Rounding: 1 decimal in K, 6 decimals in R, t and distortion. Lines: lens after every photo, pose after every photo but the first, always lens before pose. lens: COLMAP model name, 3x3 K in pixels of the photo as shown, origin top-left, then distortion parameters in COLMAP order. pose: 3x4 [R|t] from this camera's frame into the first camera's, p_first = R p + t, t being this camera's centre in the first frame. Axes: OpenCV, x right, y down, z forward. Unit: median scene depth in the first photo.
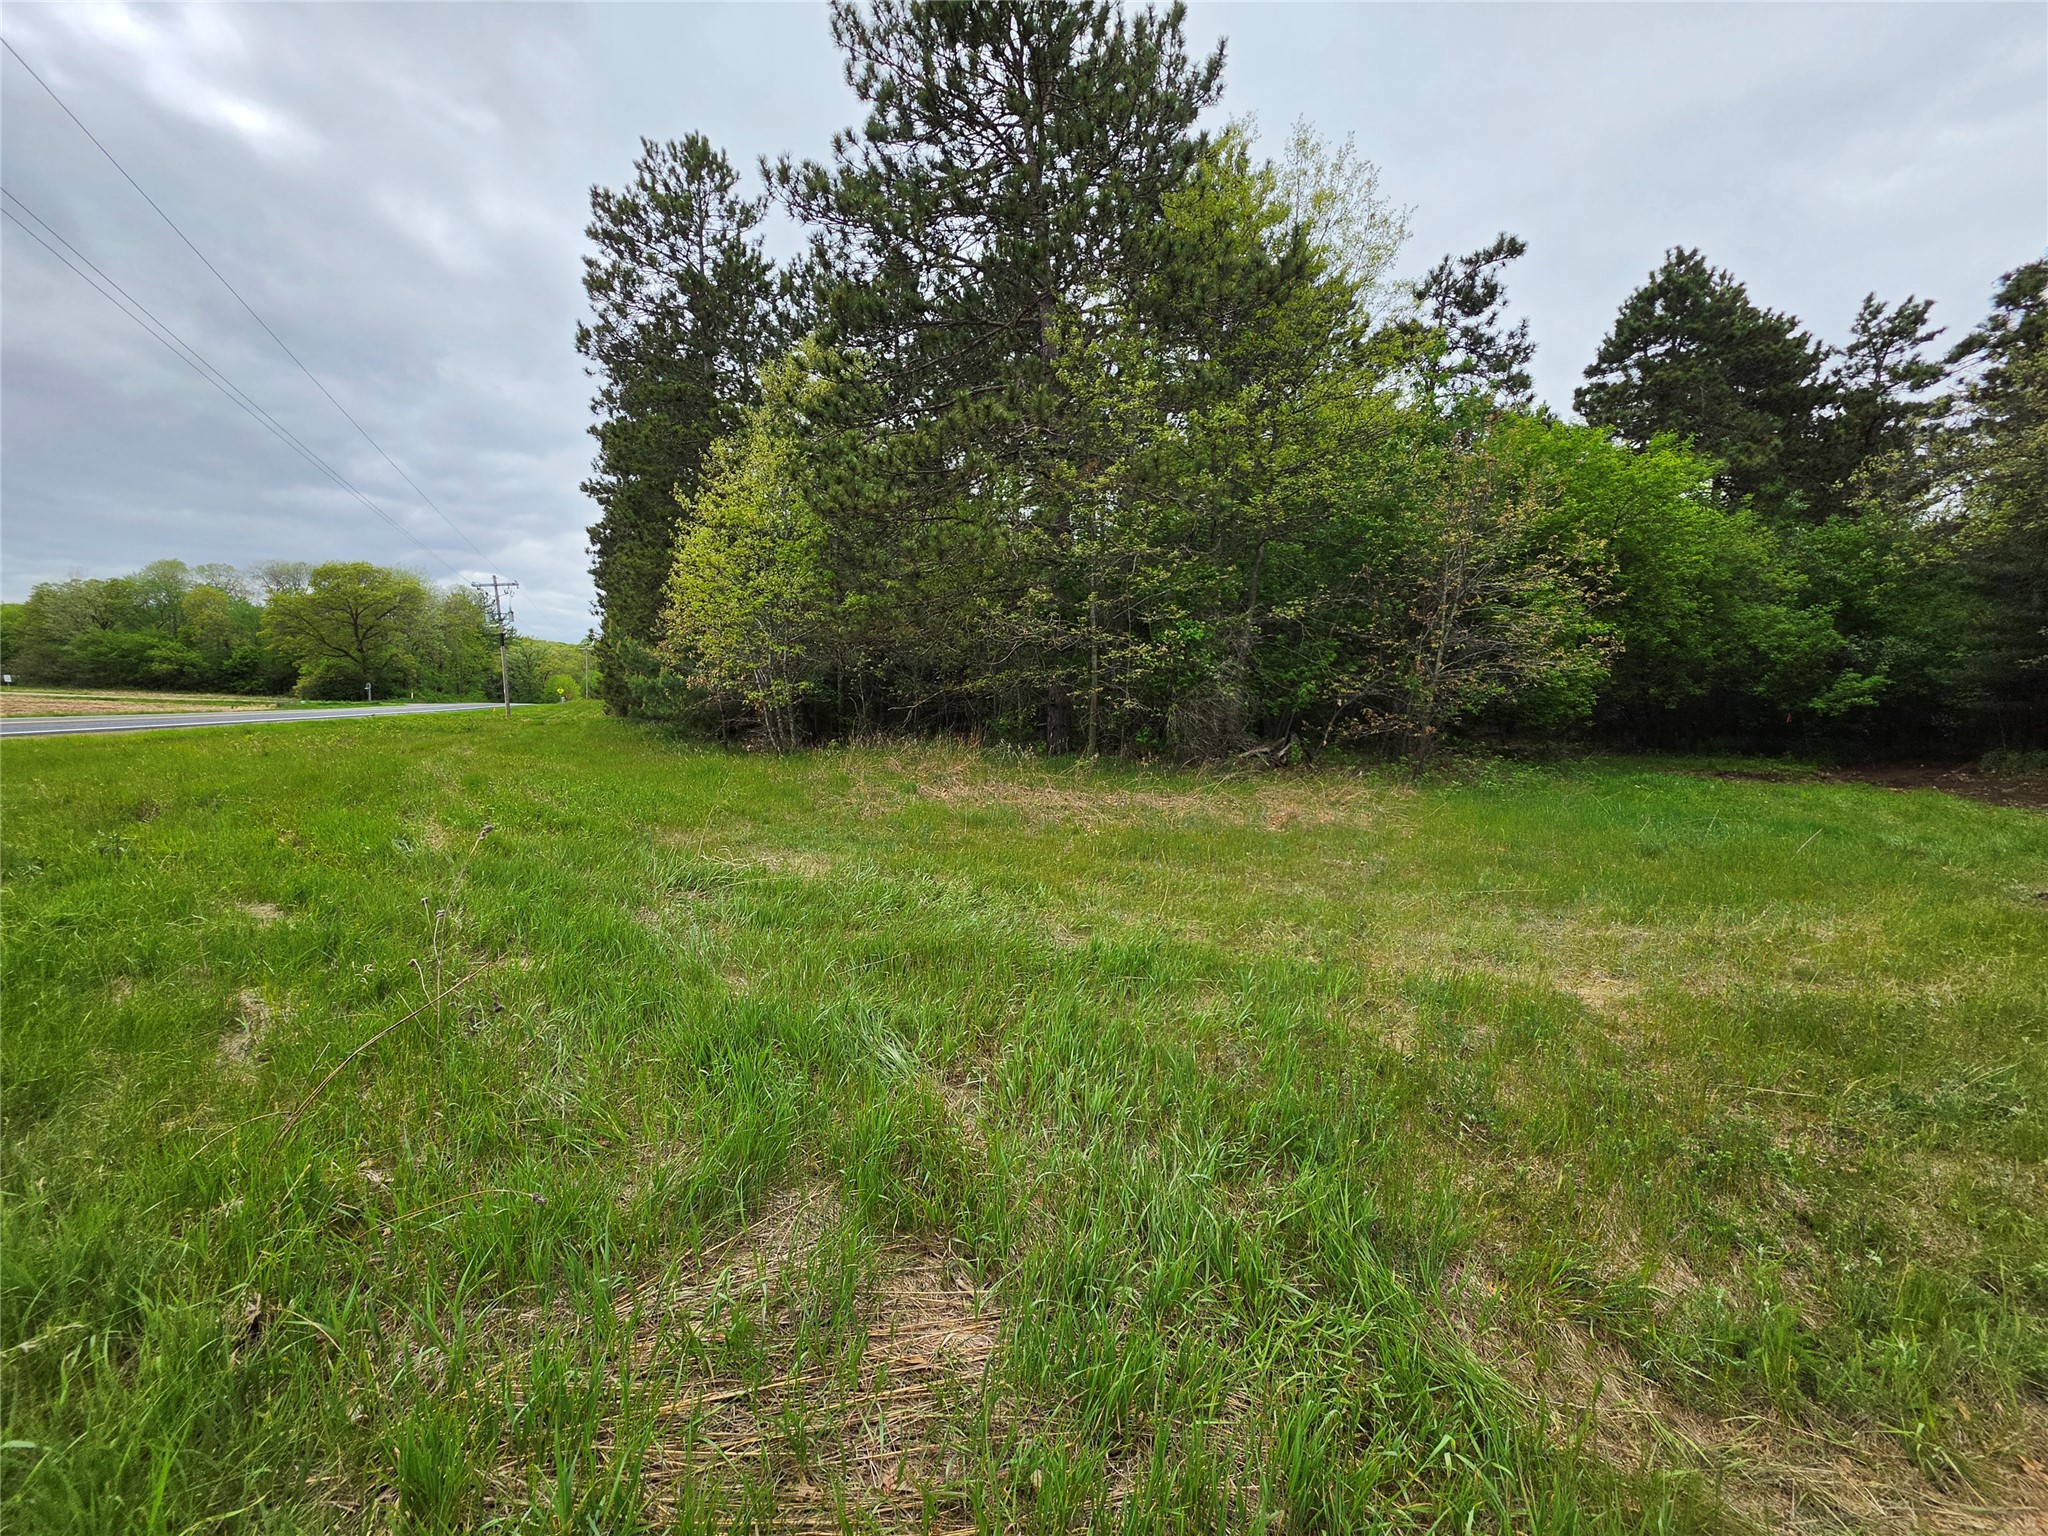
lens RADIAL K [[816.9, 0, 1017.6], [0, 816.9, 759.7], [0, 0, 1]] dist [-0.011082, 0.003495]
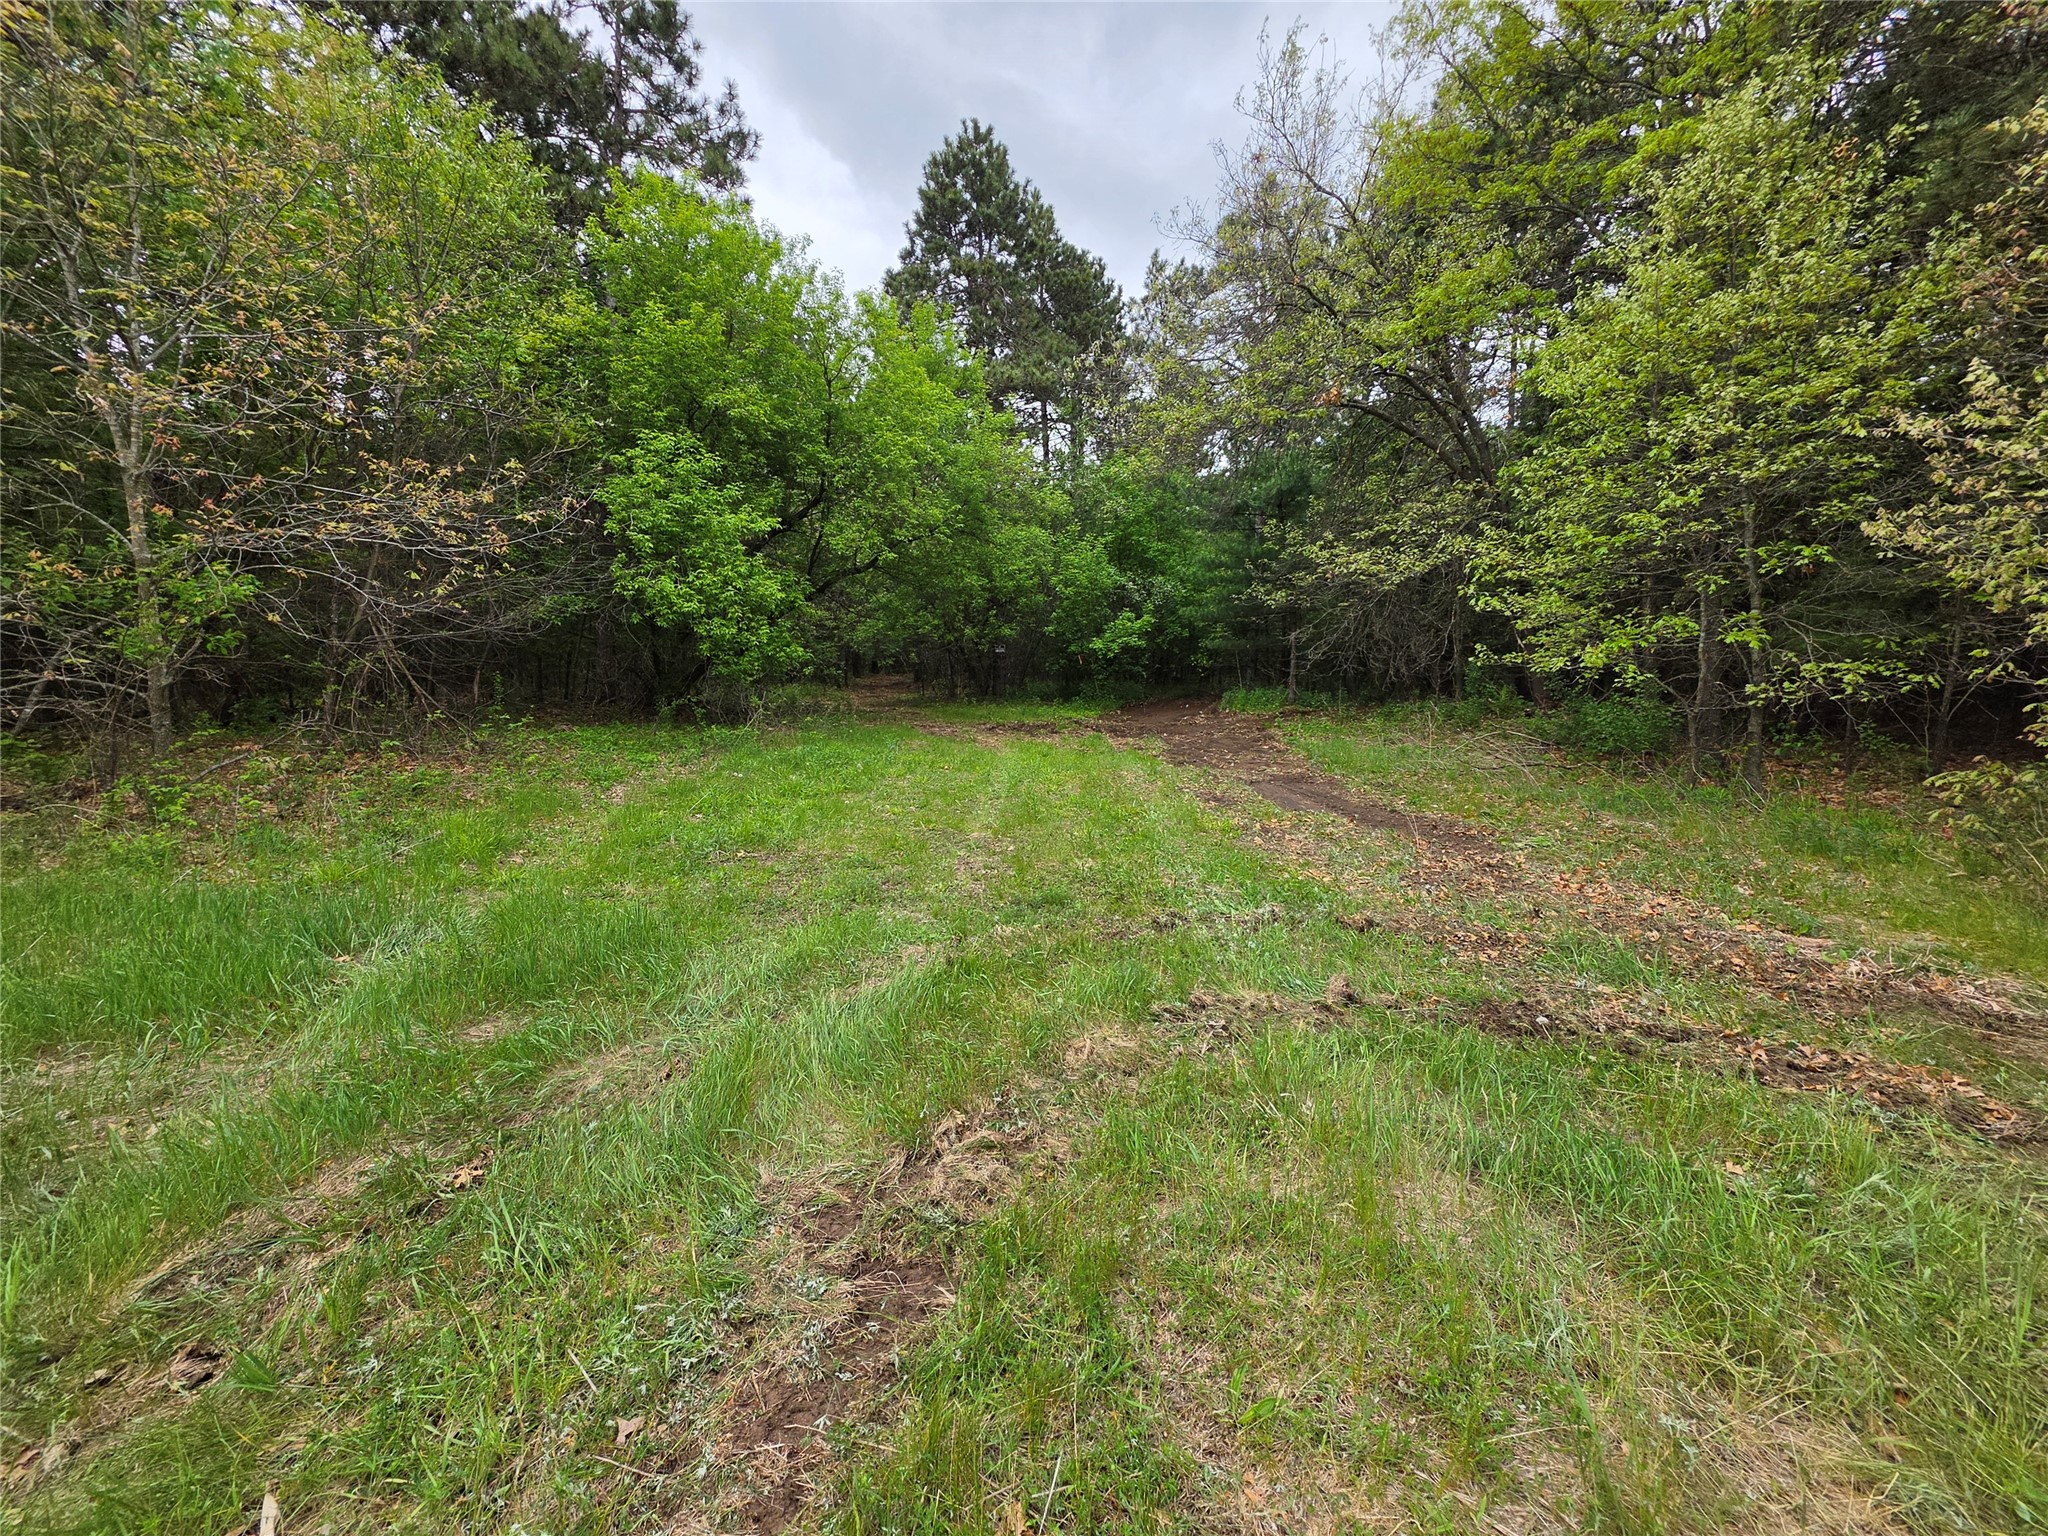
lens RADIAL K [[816.9, 0, 1019.7], [0, 816.9, 761.8], [0, 0, 1]] dist [-0.011082, 0.003495]
pose [[0.844249, -0.079004, 0.530096, 0.418713], [0.047548, 0.996216, 0.072747, -0.007663], [-0.533838, -0.036212, 0.844811, 0.261376]]
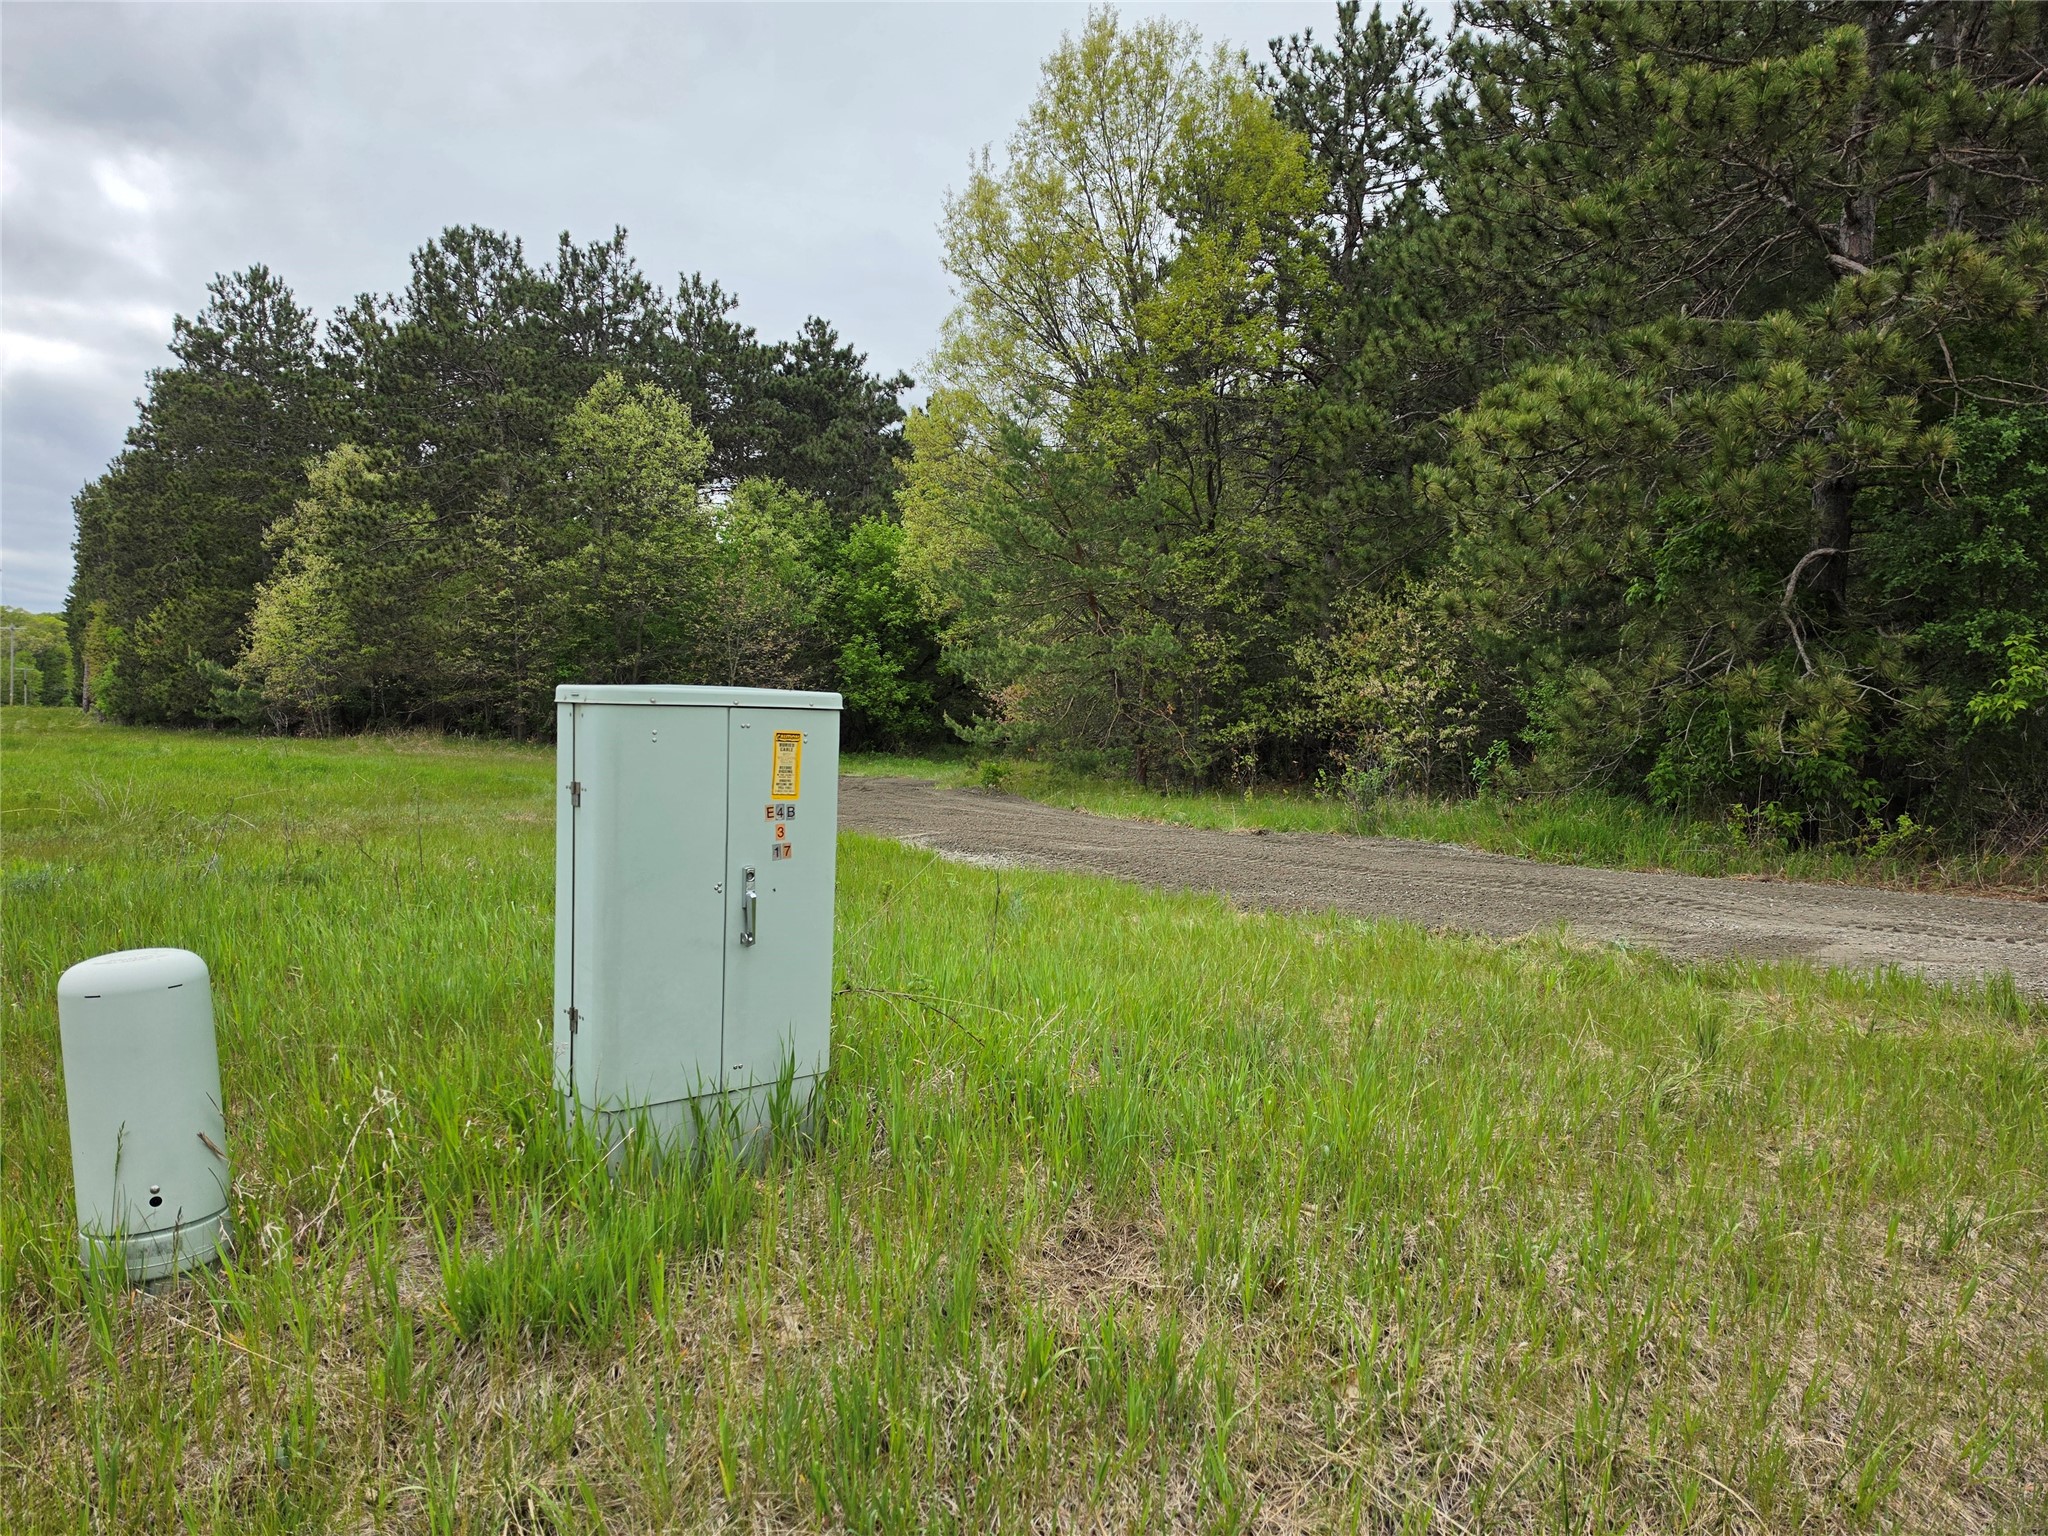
lens RADIAL K [[1398.0, 0, 1017.5], [0, 1398.0, 789.1], [0, 0, 1]] dist [0.000742, -0.018560]
pose [[0.983900, 0.007847, 0.178547, 0.373280], [-0.003593, 0.999702, -0.024136, 0.099260], [-0.178684, 0.023106, 0.983635, -1.278263]]
